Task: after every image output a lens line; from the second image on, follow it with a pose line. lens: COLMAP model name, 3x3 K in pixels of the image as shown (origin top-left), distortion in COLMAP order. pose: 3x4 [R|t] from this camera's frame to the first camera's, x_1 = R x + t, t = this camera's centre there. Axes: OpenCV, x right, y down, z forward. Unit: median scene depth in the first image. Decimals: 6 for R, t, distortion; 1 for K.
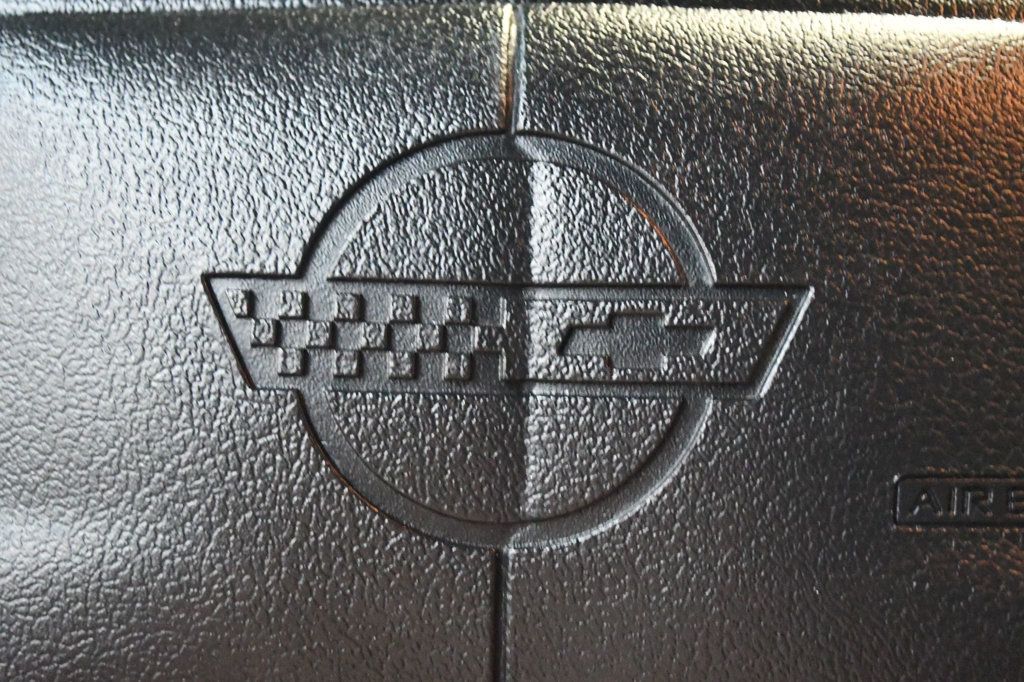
lens RADIAL K [[1575.6, 0, 510.7], [0, 1575.6, 340.9], [0, 0, 1]] dist [-0.001737, 0.000000]
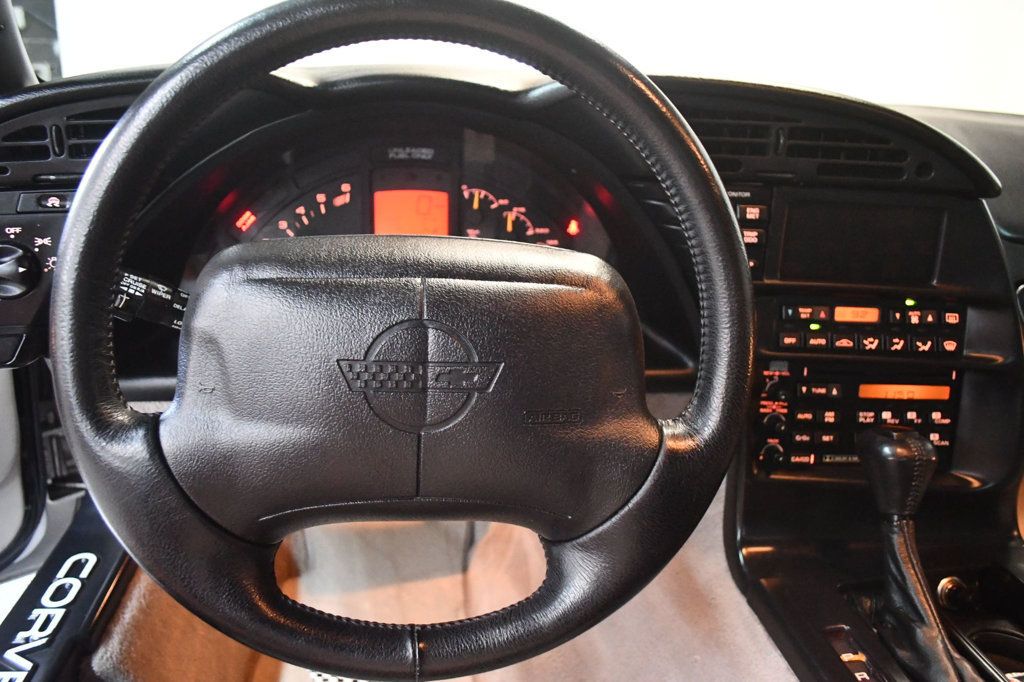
lens RADIAL K [[833.5, 0, 505.0], [0, 833.5, 351.7], [0, 0, 1]] dist [-0.008258, -0.022112]
pose [[0.987126, -0.007393, 0.159774, -0.120604], [-0.009569, 0.994412, 0.105132, -0.265933], [-0.159658, -0.105308, 0.981539, -0.935937]]
